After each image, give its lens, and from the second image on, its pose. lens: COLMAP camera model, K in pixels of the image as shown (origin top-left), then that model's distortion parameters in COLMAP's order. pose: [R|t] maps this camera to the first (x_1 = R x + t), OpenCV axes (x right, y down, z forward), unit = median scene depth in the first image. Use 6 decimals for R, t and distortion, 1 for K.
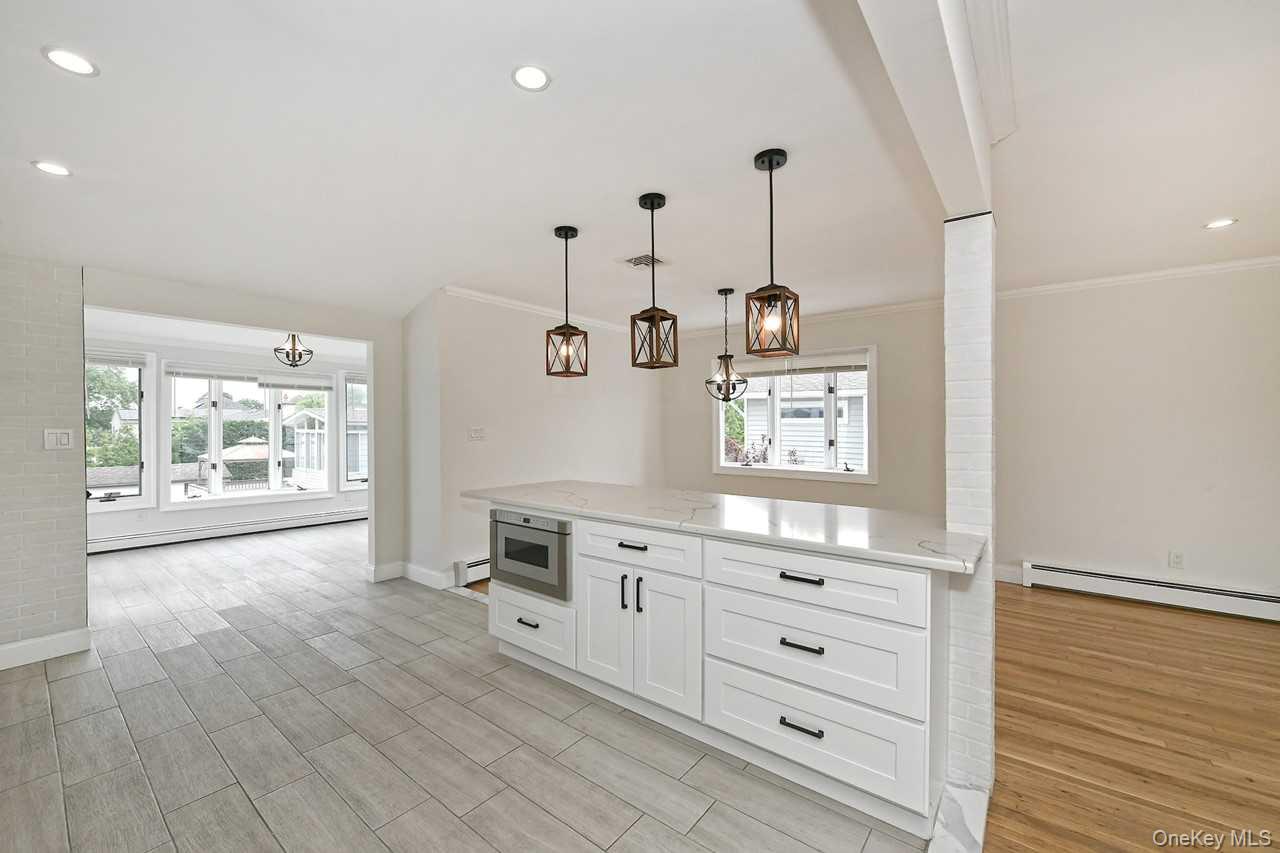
lens RADIAL K [[518.2, 0, 595.5], [0, 518.2, 434.8], [0, 0, 1]] dist [-0.005143, -0.000004]
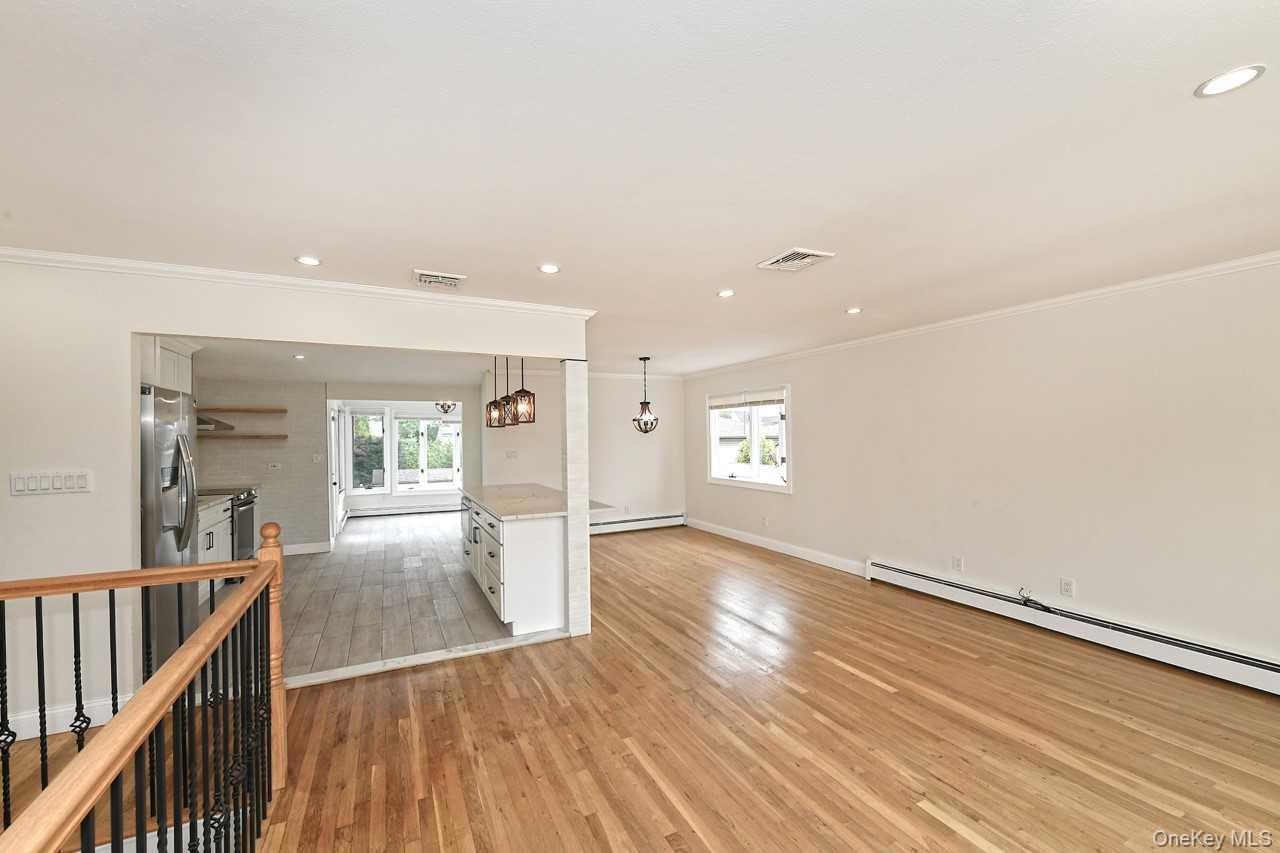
lens RADIAL K [[518.2, 0, 634.3], [0, 518.2, 437.1], [0, 0, 1]] dist [-0.005143, -0.000004]
pose [[0.915750, -0.007148, -0.401684, 0.575921], [0.006005, 0.999974, -0.004106, -0.033995], [0.401703, 0.001348, 0.915769, -0.261296]]
